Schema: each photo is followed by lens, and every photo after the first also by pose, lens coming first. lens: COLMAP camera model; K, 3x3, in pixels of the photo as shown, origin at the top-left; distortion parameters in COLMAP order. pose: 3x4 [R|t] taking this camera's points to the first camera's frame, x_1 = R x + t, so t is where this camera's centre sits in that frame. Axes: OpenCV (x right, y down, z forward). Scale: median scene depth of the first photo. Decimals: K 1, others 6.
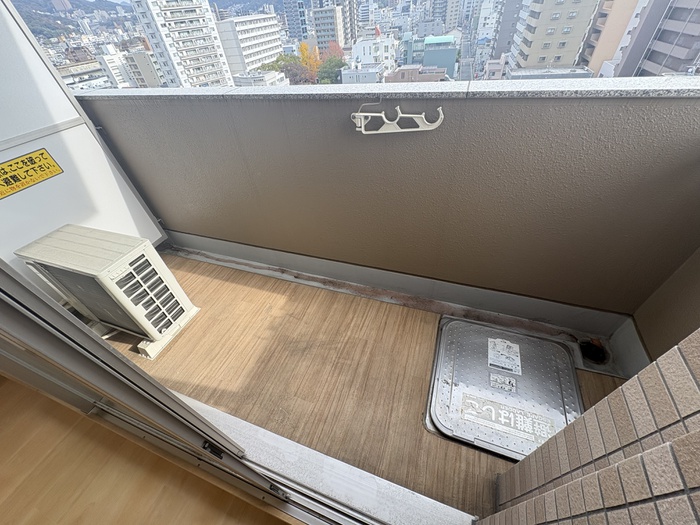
lens RADIAL K [[279.2, 0, 350.0], [0, 279.2, 262.5], [0, 0, 1]] dist [0.000853, 0.000121]
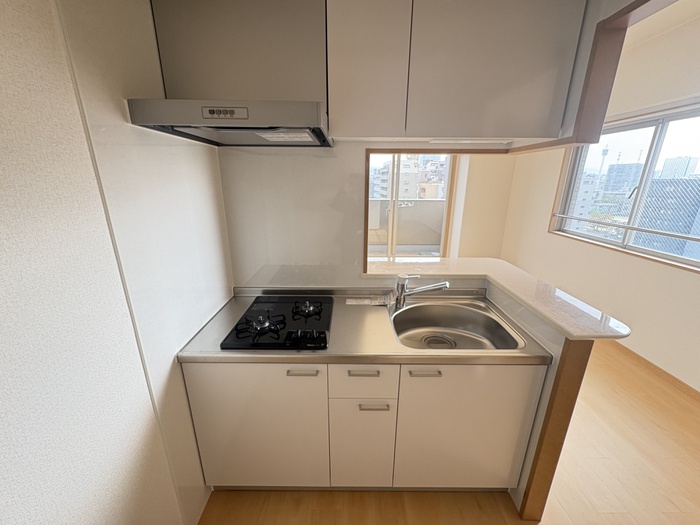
lens RADIAL K [[278.0, 0, 350.0], [0, 278.0, 262.5], [0, 0, 1]] dist [-0.000316, -0.000202]
pose [[0.936142, -0.012432, 0.351403, -2.649419], [0.170169, 0.890565, -0.421826, 2.501811], [-0.307703, 0.454687, 0.835810, -2.562447]]
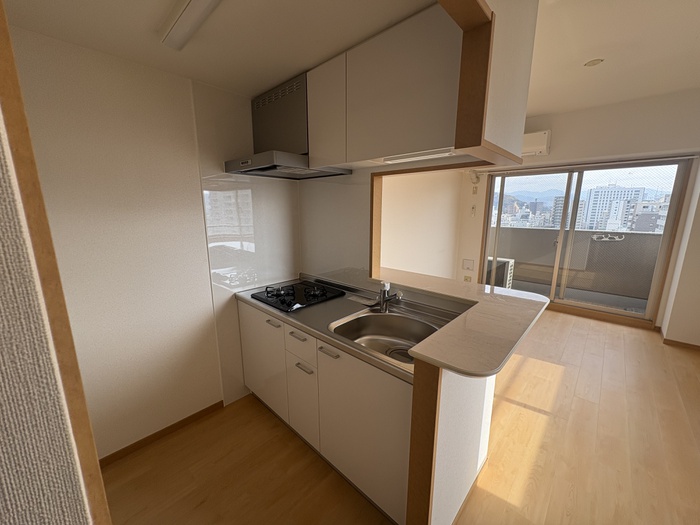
lens RADIAL K [[278.0, 0, 350.0], [0, 278.0, 262.5], [0, 0, 1]] dist [-0.000316, -0.000202]
pose [[0.914287, 0.160281, -0.372007, -1.602009], [-0.328397, 0.830950, -0.449086, 2.663911], [0.237139, 0.532759, 0.812362, -2.777319]]
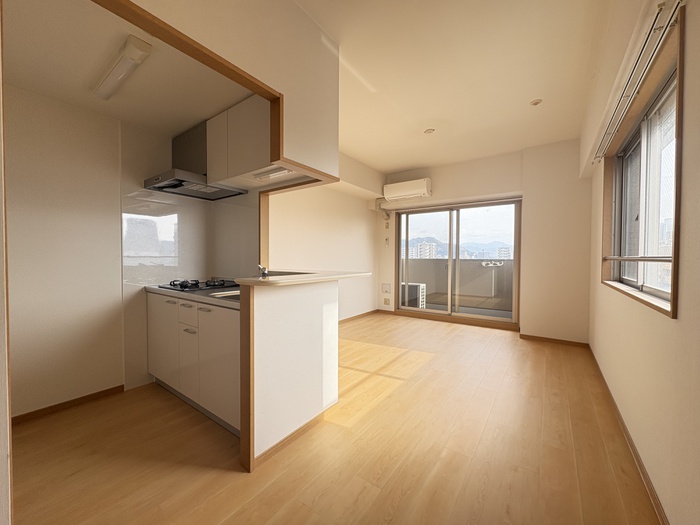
lens RADIAL K [[279.2, 0, 350.0], [0, 279.2, 262.5], [0, 0, 1]] dist [0.000853, 0.000121]
pose [[0.957902, 0.094258, -0.271179, -0.872727], [-0.249696, 0.739690, -0.624909, 3.063101], [0.141686, 0.666314, 0.732086, -2.855353]]
